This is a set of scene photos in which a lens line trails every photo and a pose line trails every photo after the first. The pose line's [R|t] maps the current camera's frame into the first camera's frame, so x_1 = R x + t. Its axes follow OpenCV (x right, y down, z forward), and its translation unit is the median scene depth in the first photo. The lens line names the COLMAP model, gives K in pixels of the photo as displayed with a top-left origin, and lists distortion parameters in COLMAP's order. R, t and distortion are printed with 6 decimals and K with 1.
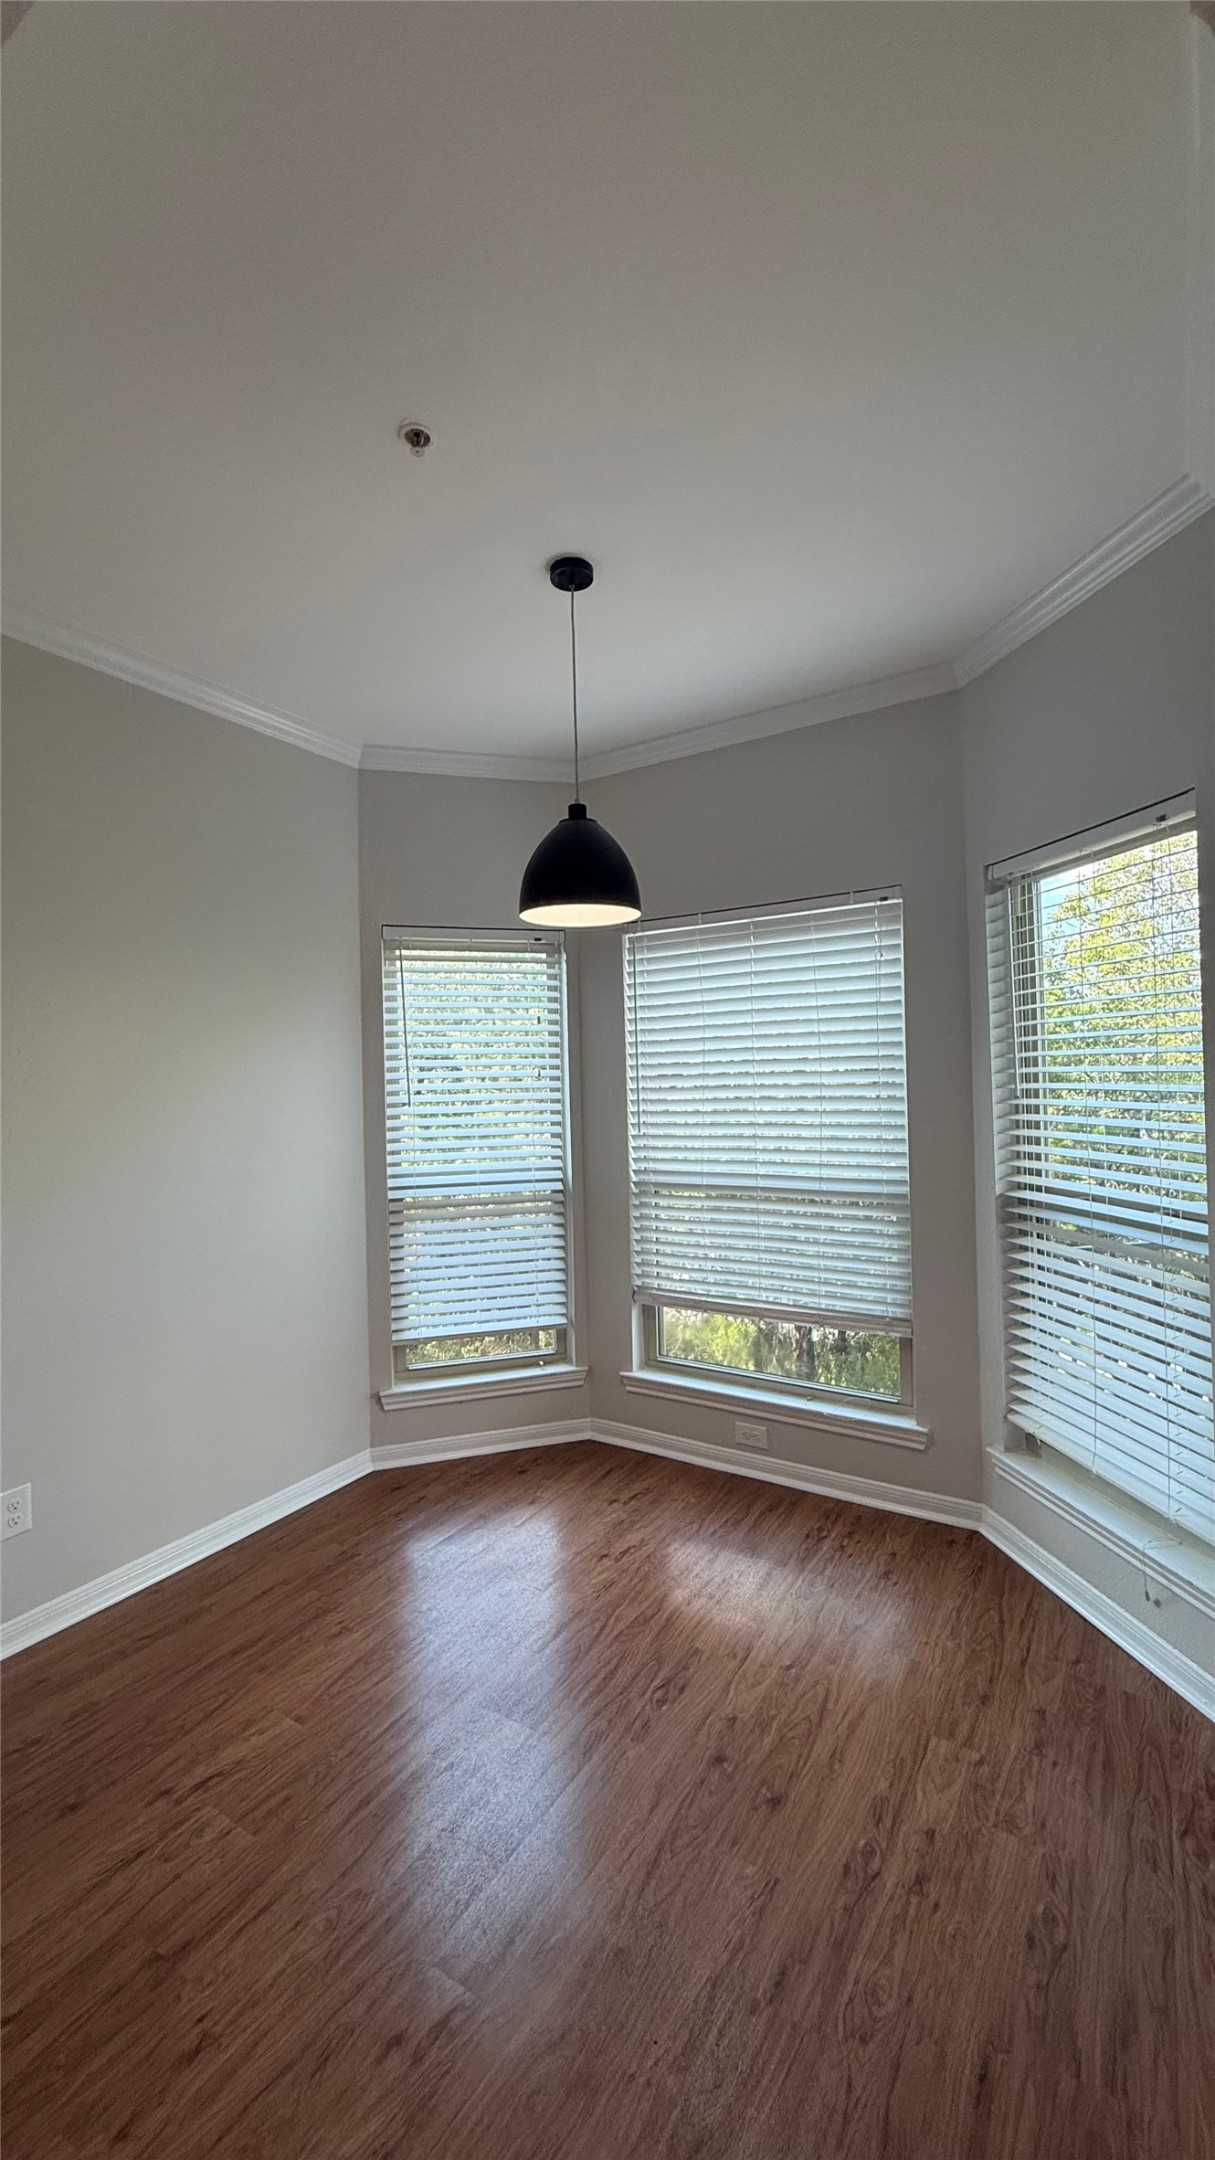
lens RADIAL K [[861.0, 0, 611.8], [0, 861.0, 1077.5], [0, 0, 1]] dist [-0.002875, 0.000369]
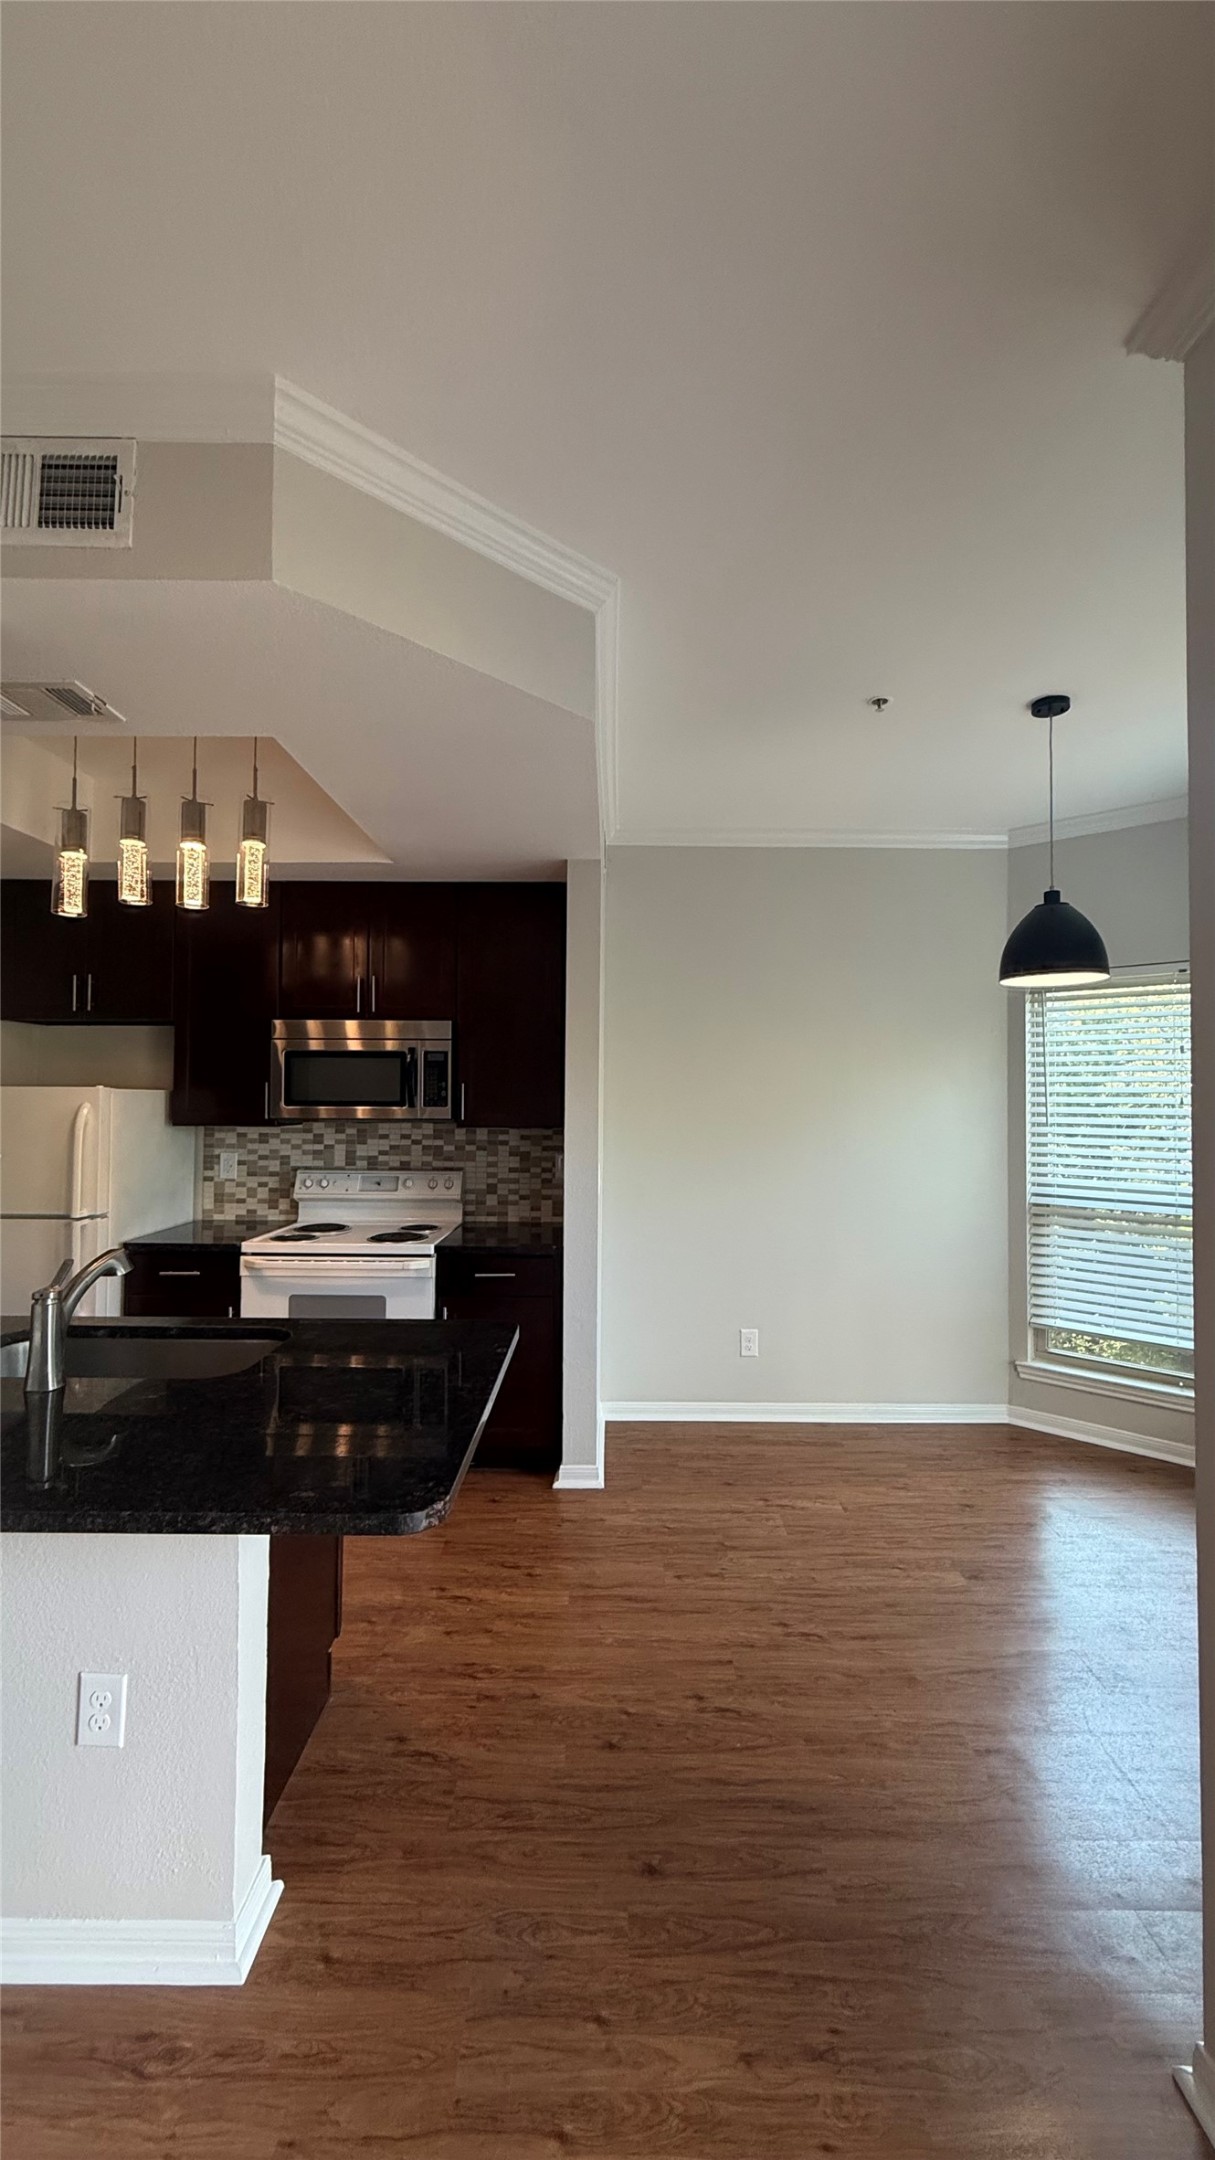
lens RADIAL K [[861.0, 0, 611.8], [0, 861.0, 1077.5], [0, 0, 1]] dist [-0.002875, 0.000369]
pose [[0.533425, 0.006283, -0.845824, 0.448689], [-0.011577, 0.999933, 0.000127, -0.026797], [0.845768, 0.009724, 0.533462, -0.132004]]
